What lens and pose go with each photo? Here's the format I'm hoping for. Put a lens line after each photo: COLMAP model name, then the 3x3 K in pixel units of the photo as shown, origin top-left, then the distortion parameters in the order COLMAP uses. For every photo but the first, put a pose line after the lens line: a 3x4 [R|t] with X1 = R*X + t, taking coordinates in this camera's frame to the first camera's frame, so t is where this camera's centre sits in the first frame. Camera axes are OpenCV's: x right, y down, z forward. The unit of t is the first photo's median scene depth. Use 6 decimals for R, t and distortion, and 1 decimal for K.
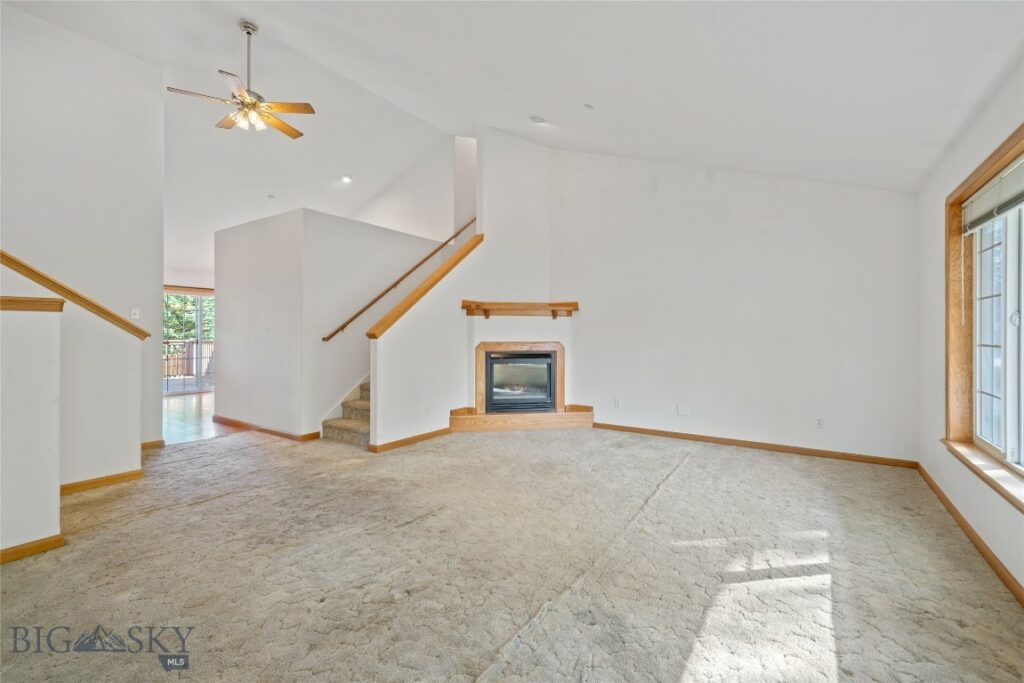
lens RADIAL K [[424.8, 0, 512.9], [0, 424.8, 337.3], [0, 0, 1]] dist [0.003535, 0.000024]
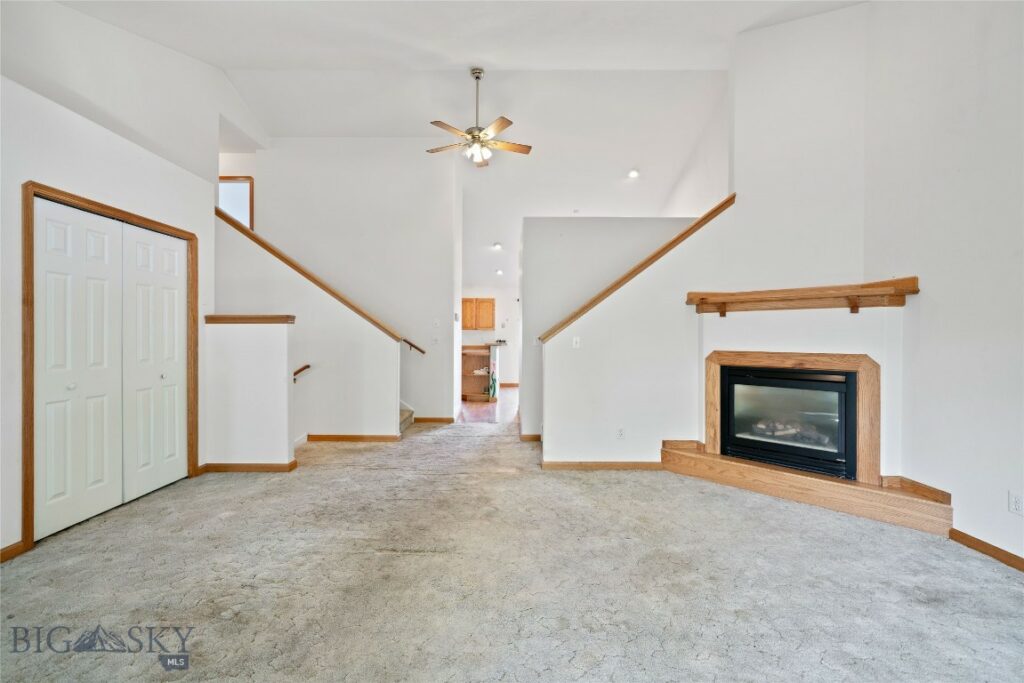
lens RADIAL K [[424.8, 0, 514.3], [0, 424.8, 334.9], [0, 0, 1]] dist [0.003535, 0.000024]
pose [[0.580304, -0.000675, -0.814400, 0.307363], [-0.013941, 0.999845, -0.010762, -0.002485], [0.814281, 0.017599, 0.580205, 0.340282]]
